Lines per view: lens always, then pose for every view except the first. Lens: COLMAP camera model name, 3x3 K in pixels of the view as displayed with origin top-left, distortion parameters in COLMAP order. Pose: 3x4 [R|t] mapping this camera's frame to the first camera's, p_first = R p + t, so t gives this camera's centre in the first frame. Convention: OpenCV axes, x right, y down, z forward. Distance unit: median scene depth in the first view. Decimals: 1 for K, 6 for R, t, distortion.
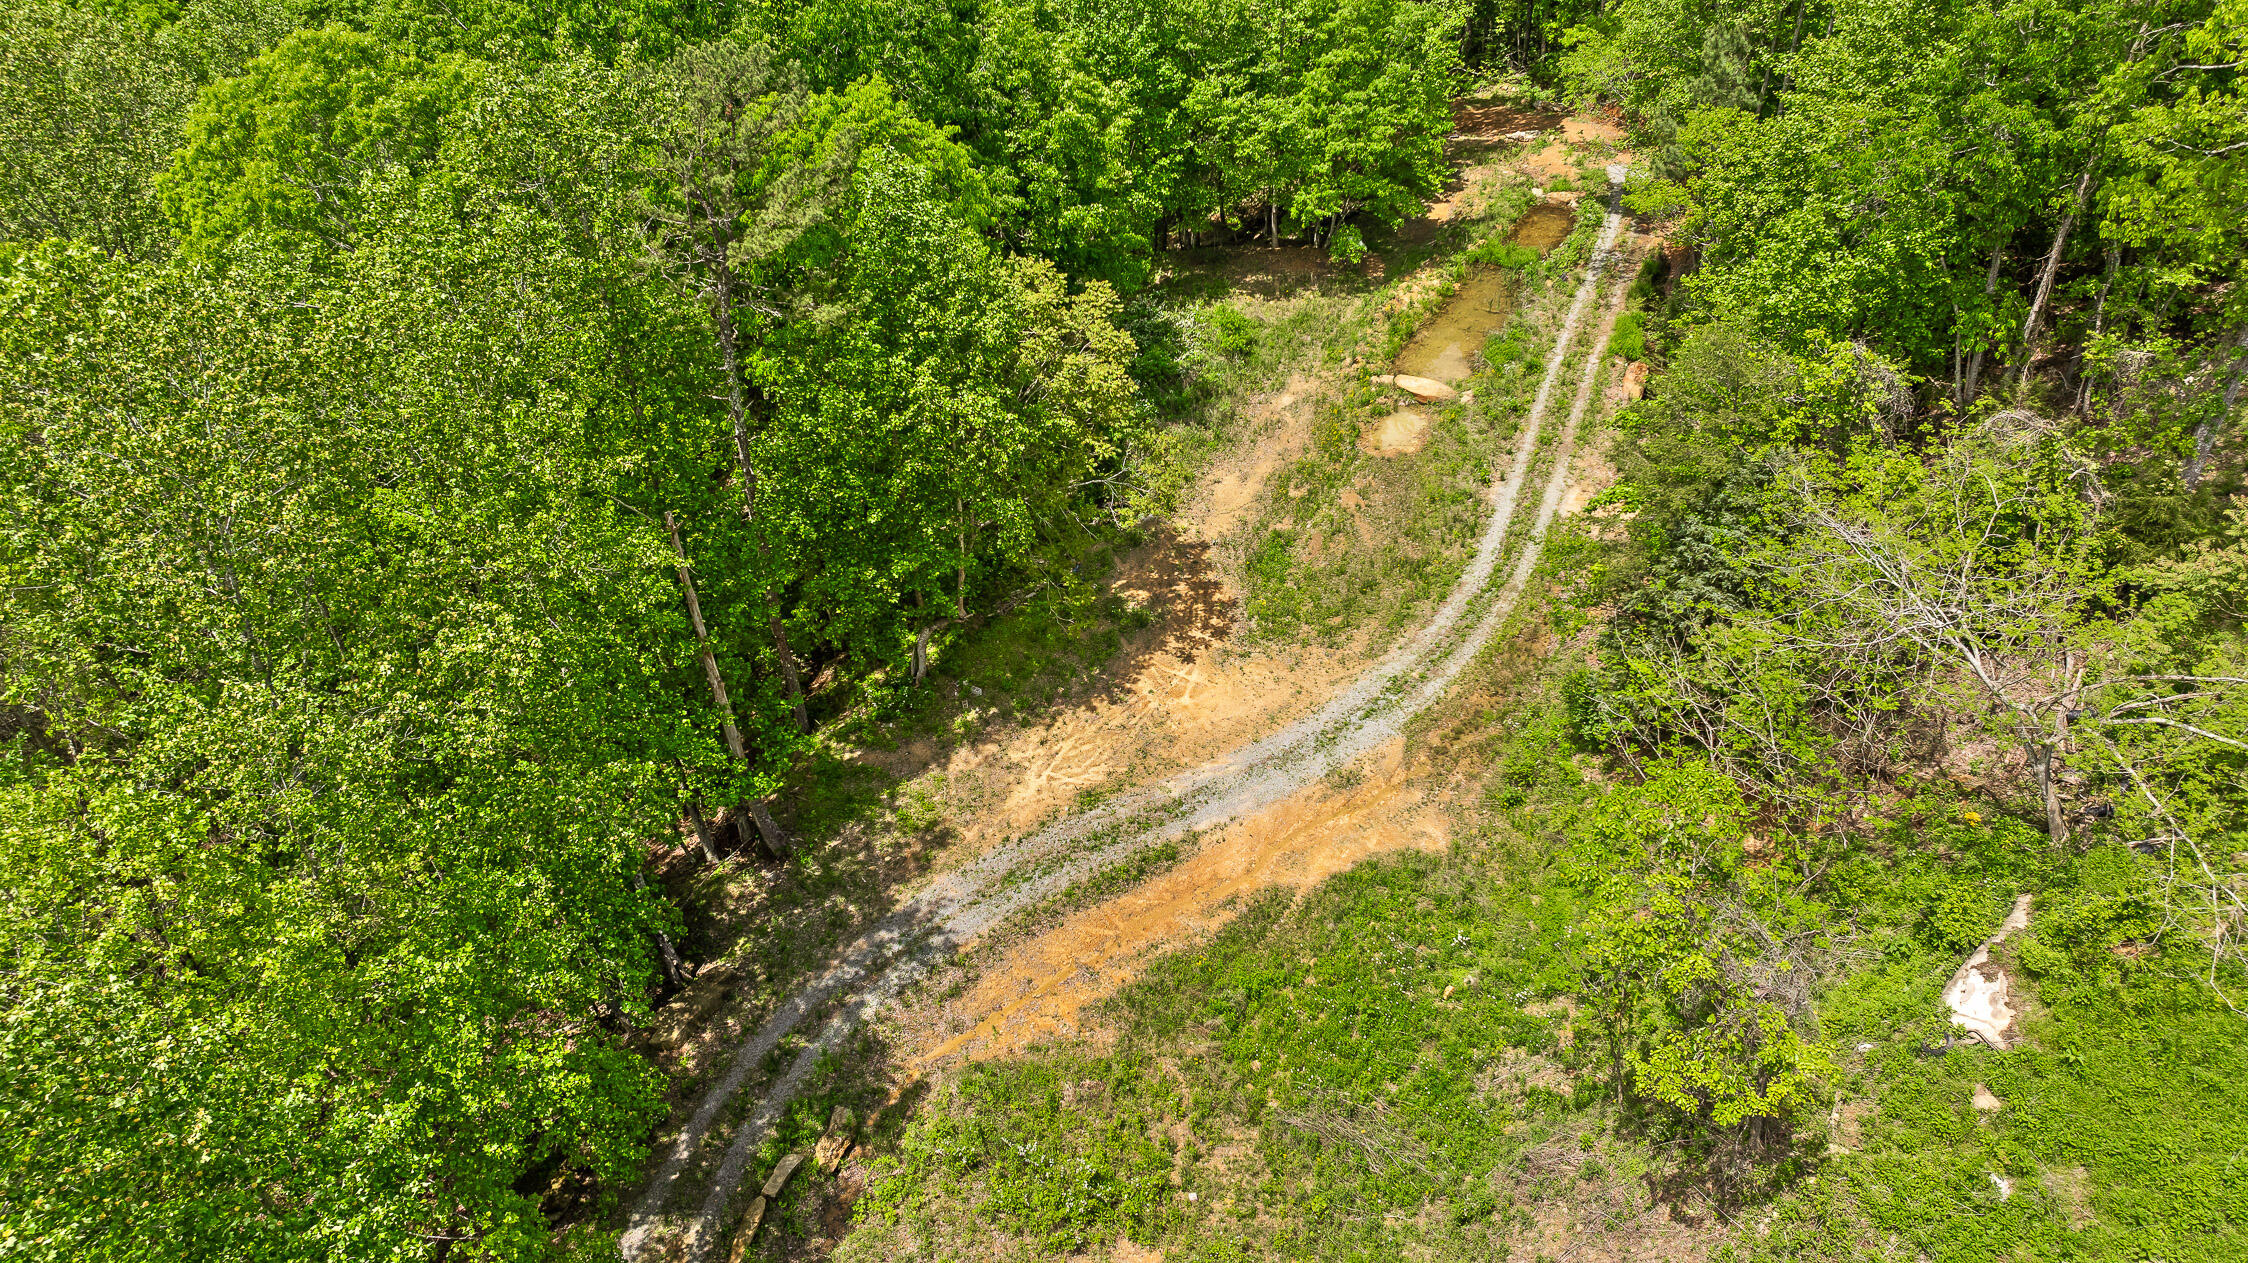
lens RADIAL K [[1573.4, 0, 1122.5], [0, 1573.4, 630.2], [0, 0, 1]] dist [0.006177, 0.000097]
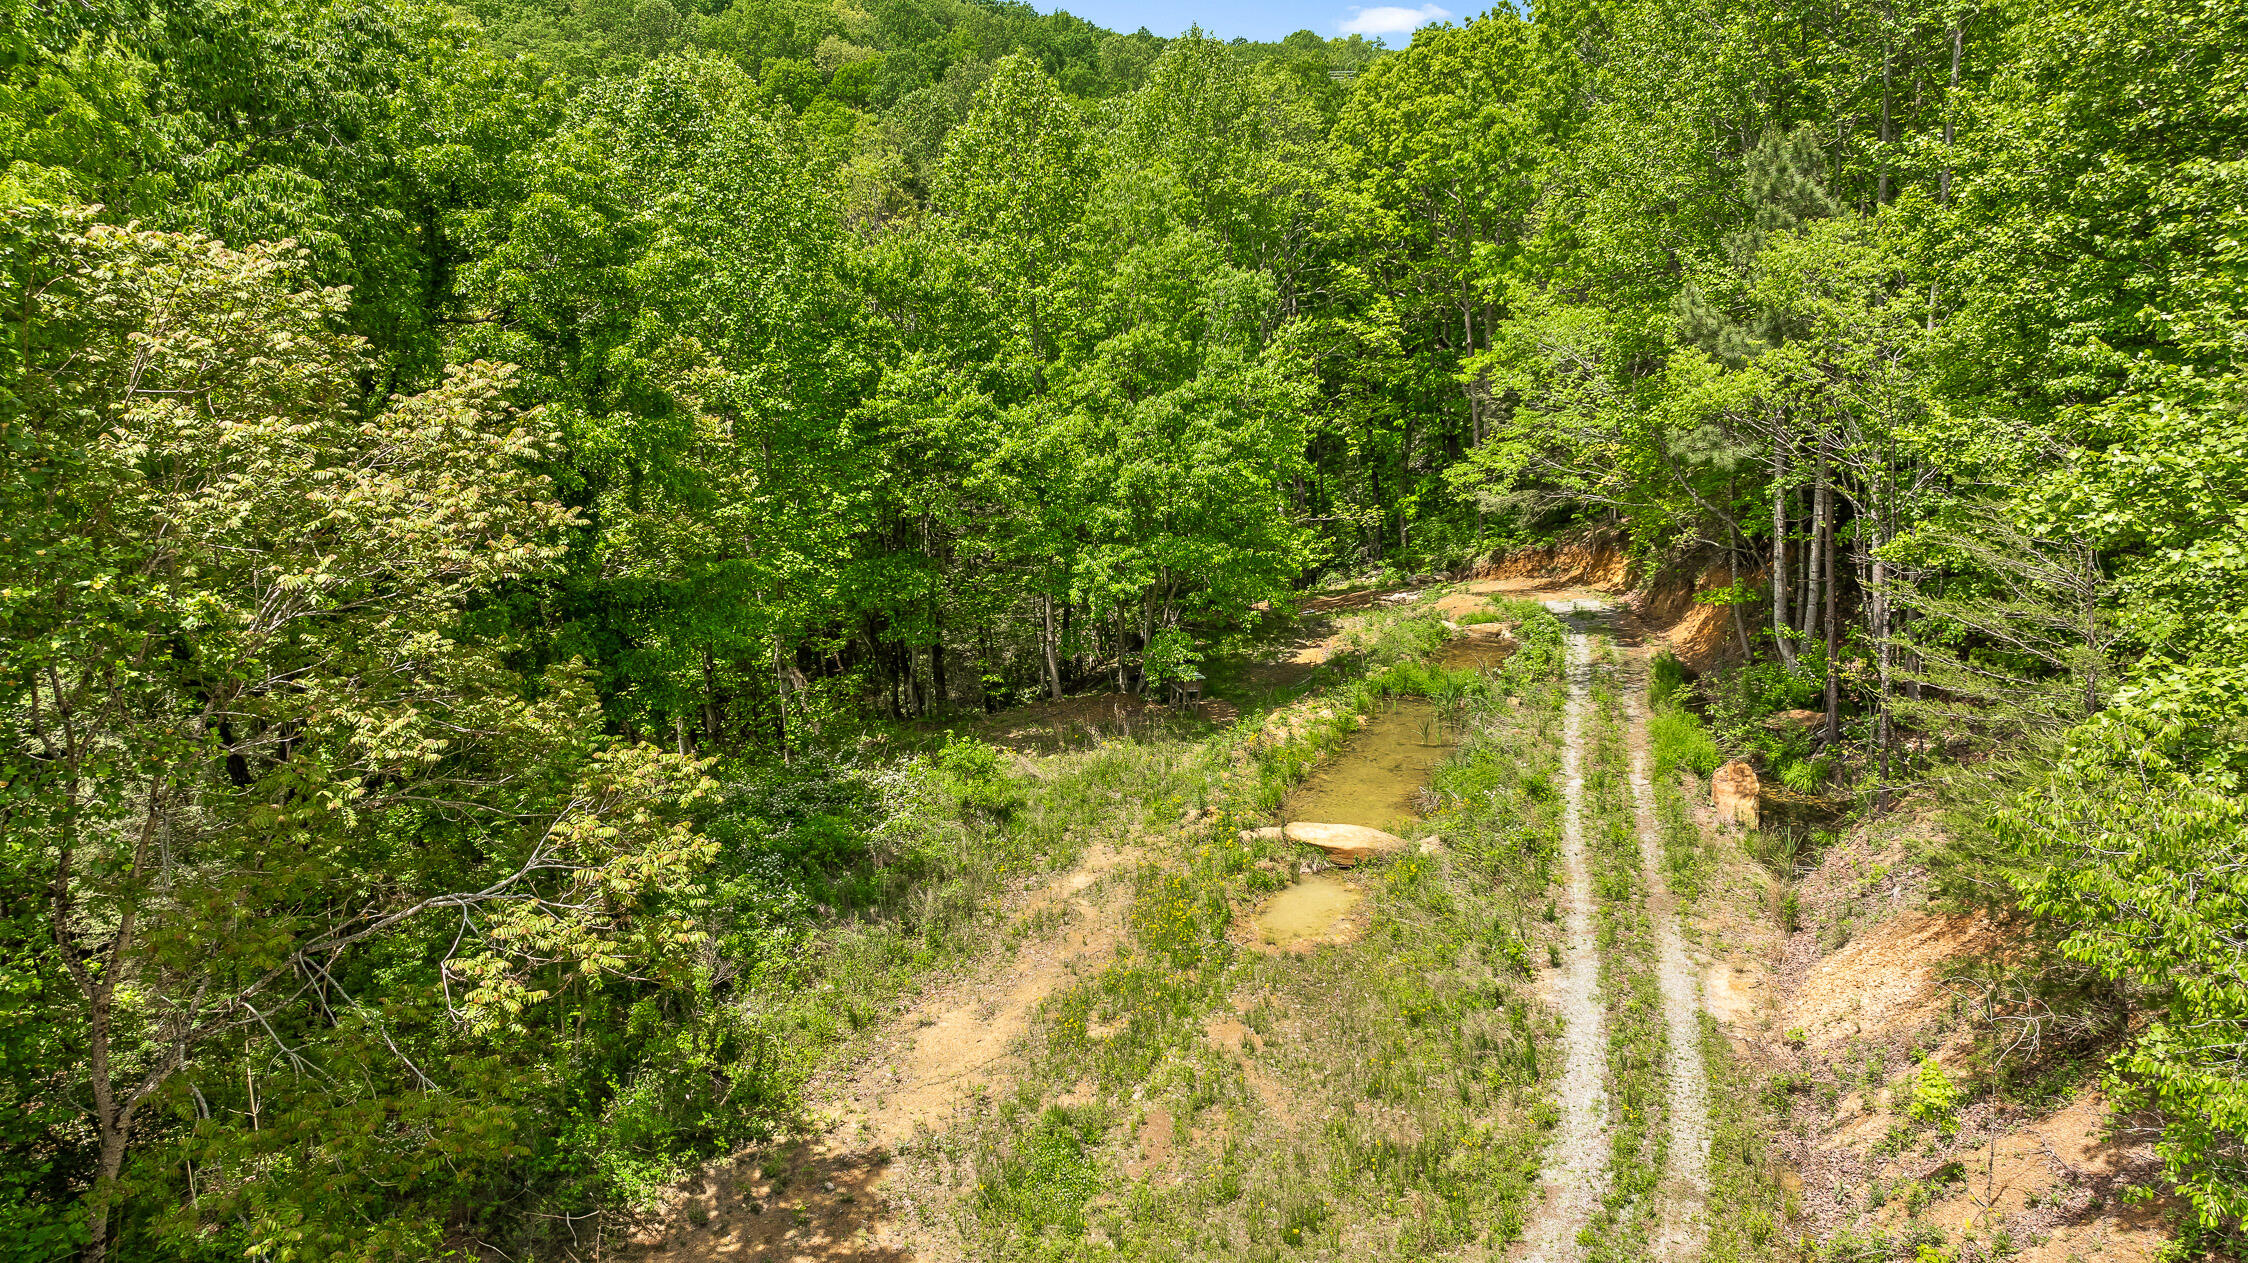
lens RADIAL K [[1573.4, 0, 1129.8], [0, 1573.4, 630.5], [0, 0, 1]] dist [0.006177, 0.000097]
pose [[0.992807, -0.042740, 0.111837, 0.067030], [0.088219, 0.892671, -0.441990, 0.006909], [-0.080943, 0.448677, 0.890021, 0.512983]]
